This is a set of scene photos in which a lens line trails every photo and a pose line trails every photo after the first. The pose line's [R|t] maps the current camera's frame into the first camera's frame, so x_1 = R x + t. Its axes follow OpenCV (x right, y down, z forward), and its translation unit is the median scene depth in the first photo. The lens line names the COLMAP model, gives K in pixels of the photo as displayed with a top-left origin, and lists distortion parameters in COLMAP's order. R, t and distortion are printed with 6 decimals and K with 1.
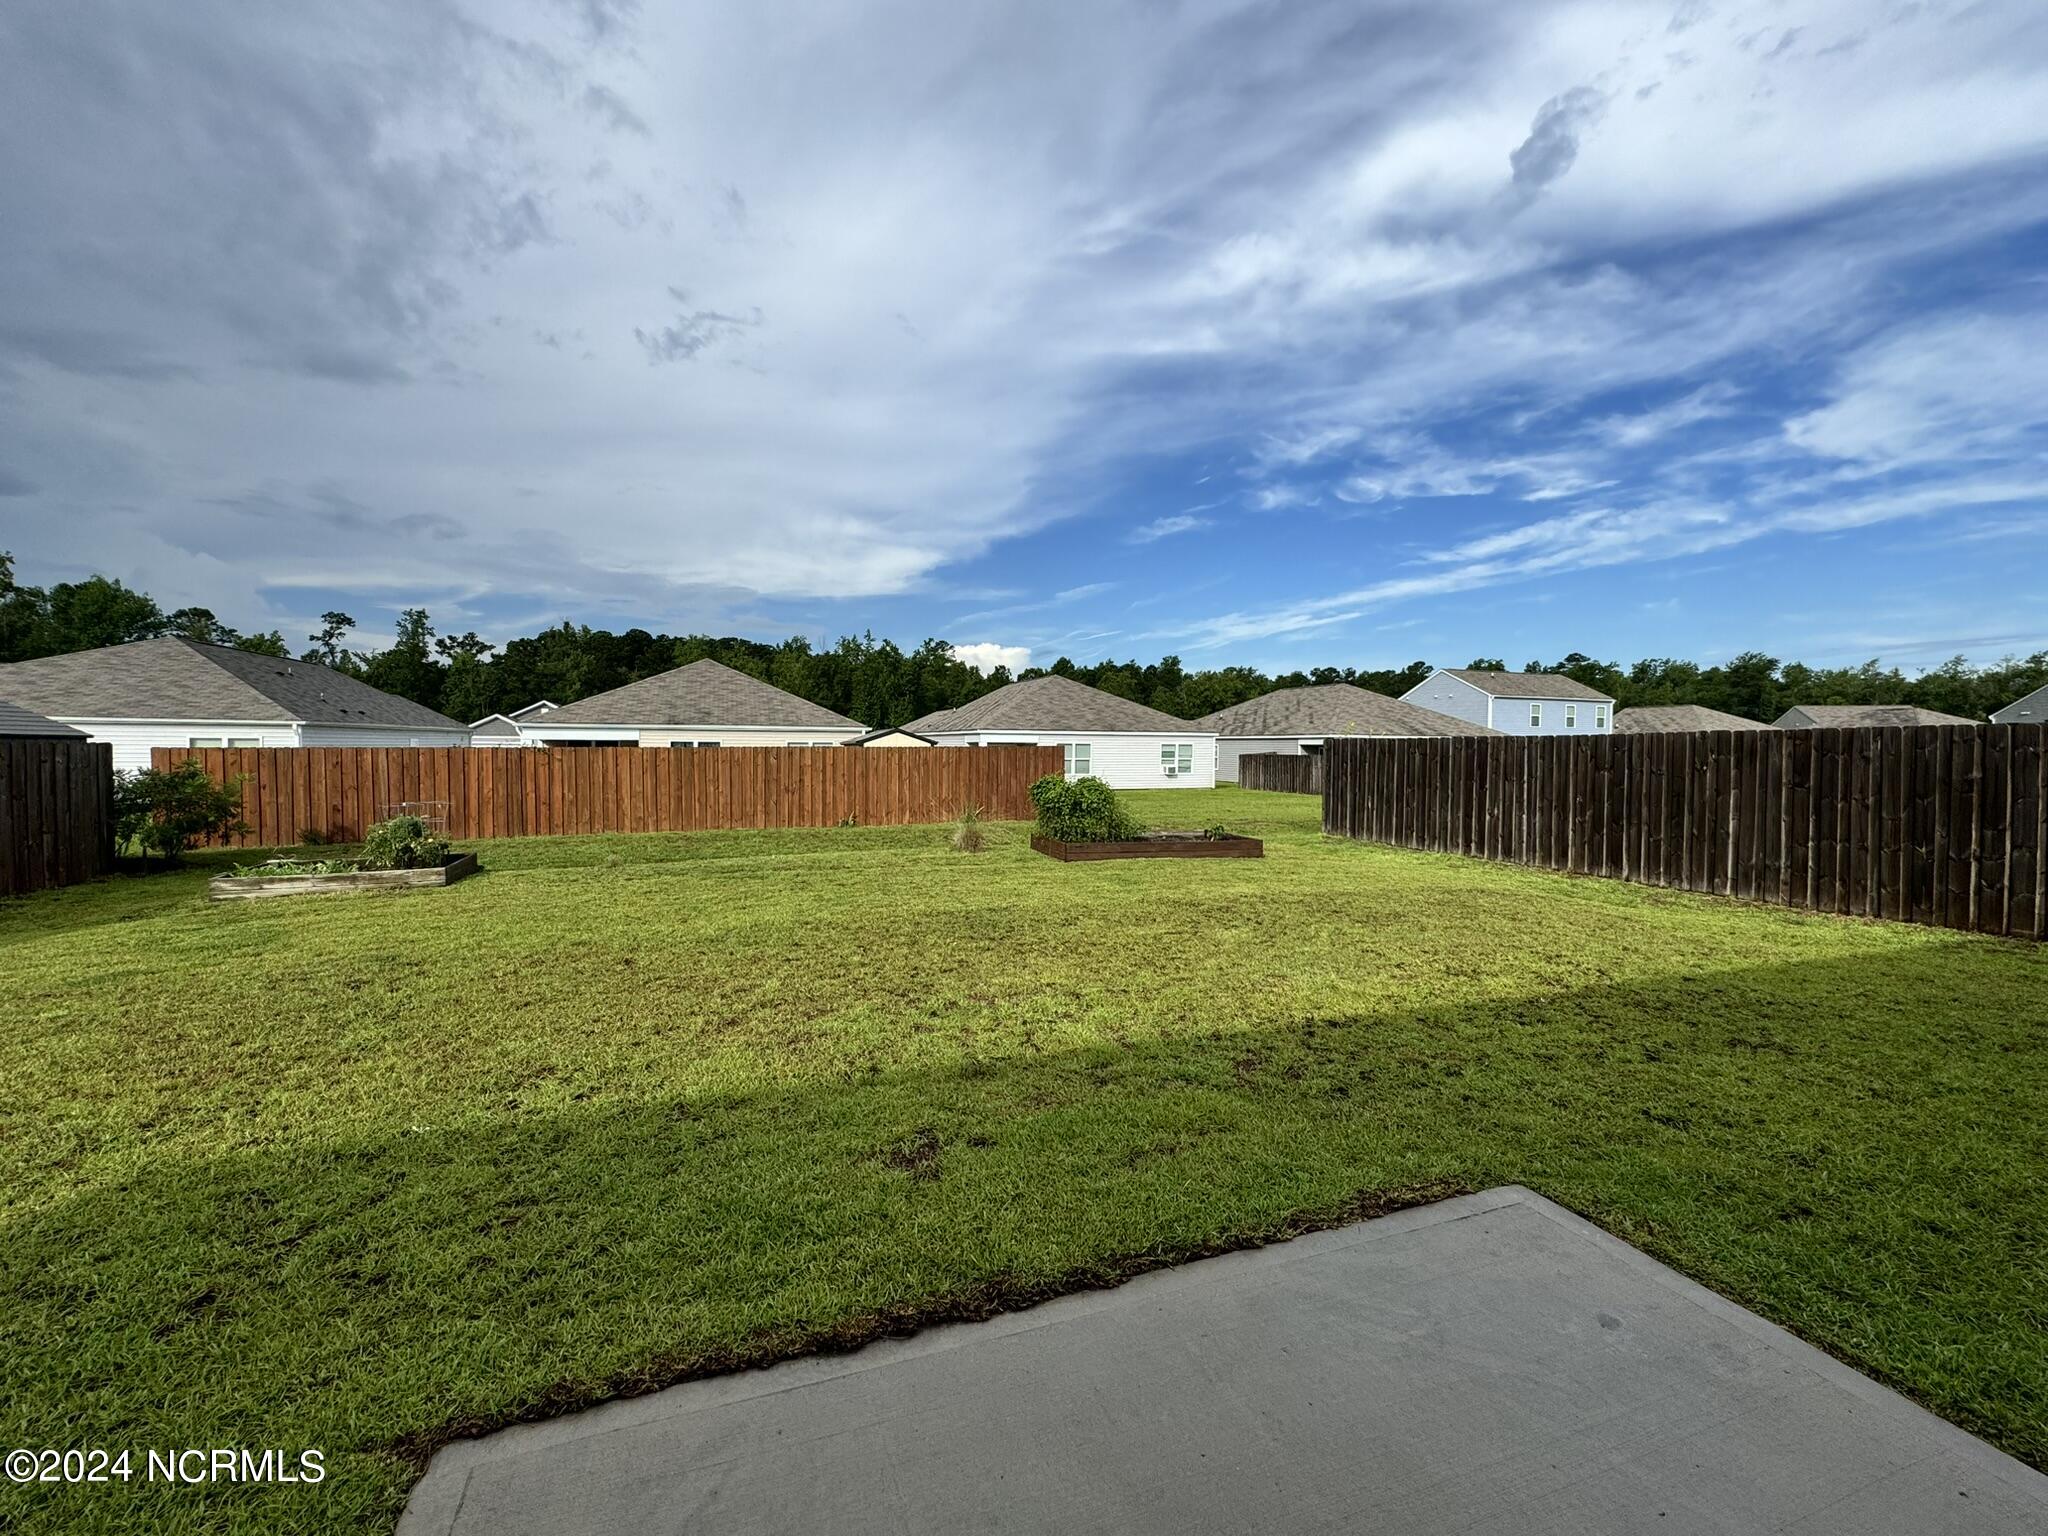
lens RADIAL K [[816.1, 0, 1028.1], [0, 816.1, 765.9], [0, 0, 1]] dist [-0.012249, -0.001084]
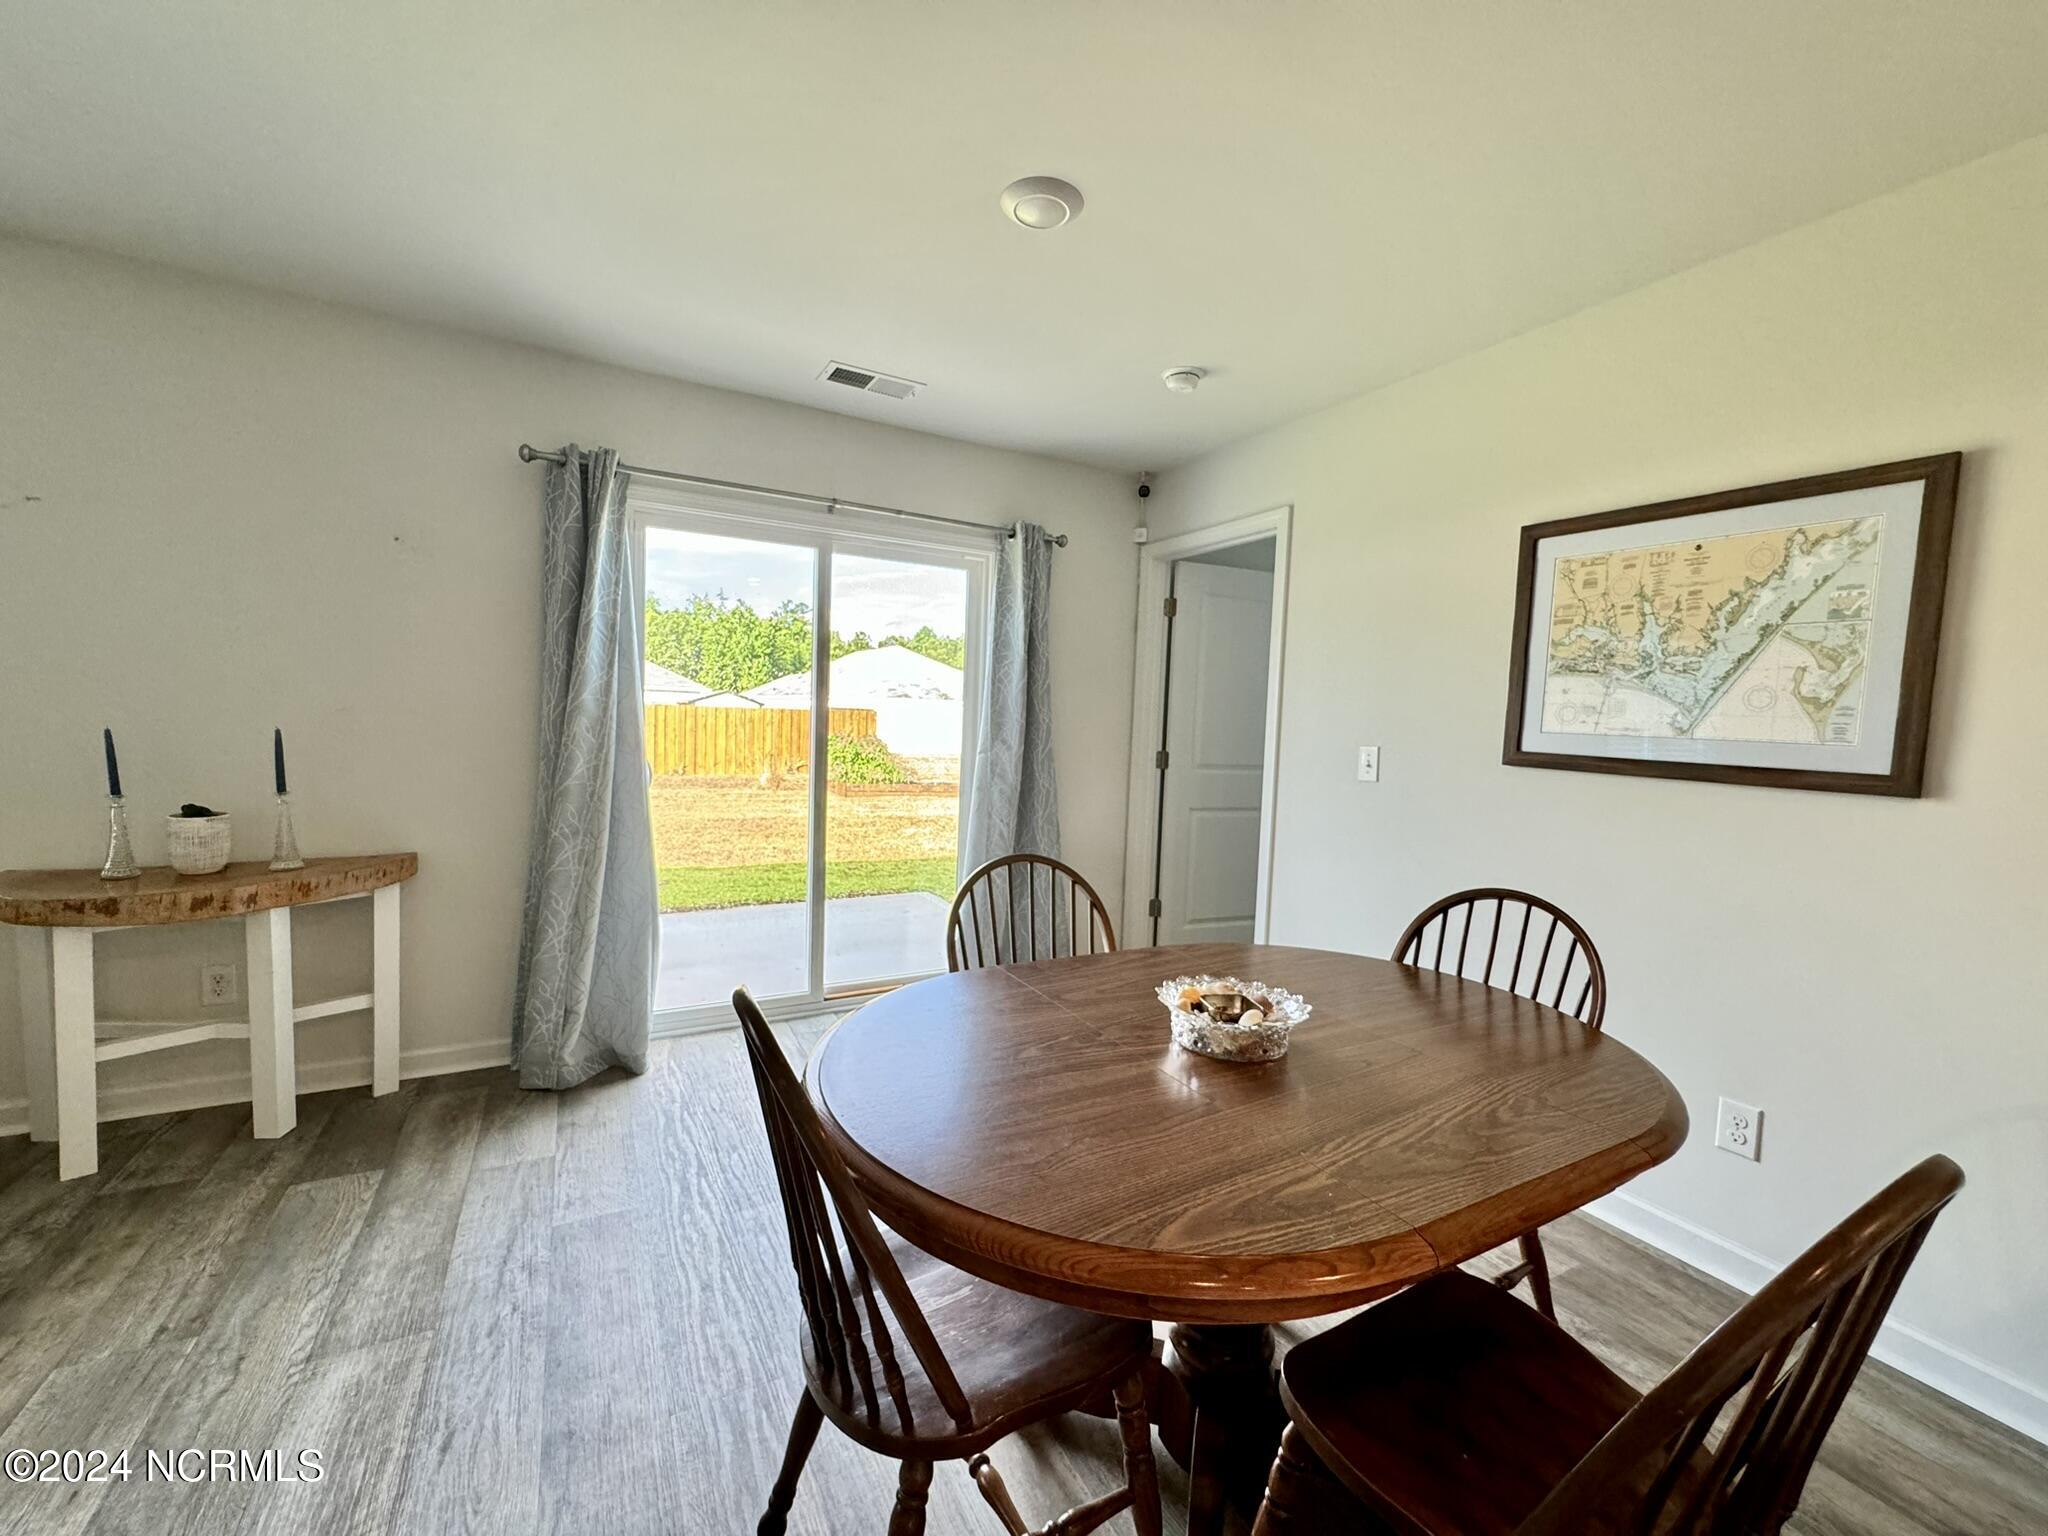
lens RADIAL K [[816.1, 0, 1013.5], [0, 816.1, 766.2], [0, 0, 1]] dist [-0.012249, -0.001084]
pose [[0.988439, 0.019881, 0.150308, 0.051055], [-0.025504, 0.999041, 0.035578, 0.006829], [-0.149457, -0.039000, 0.987999, -0.138270]]
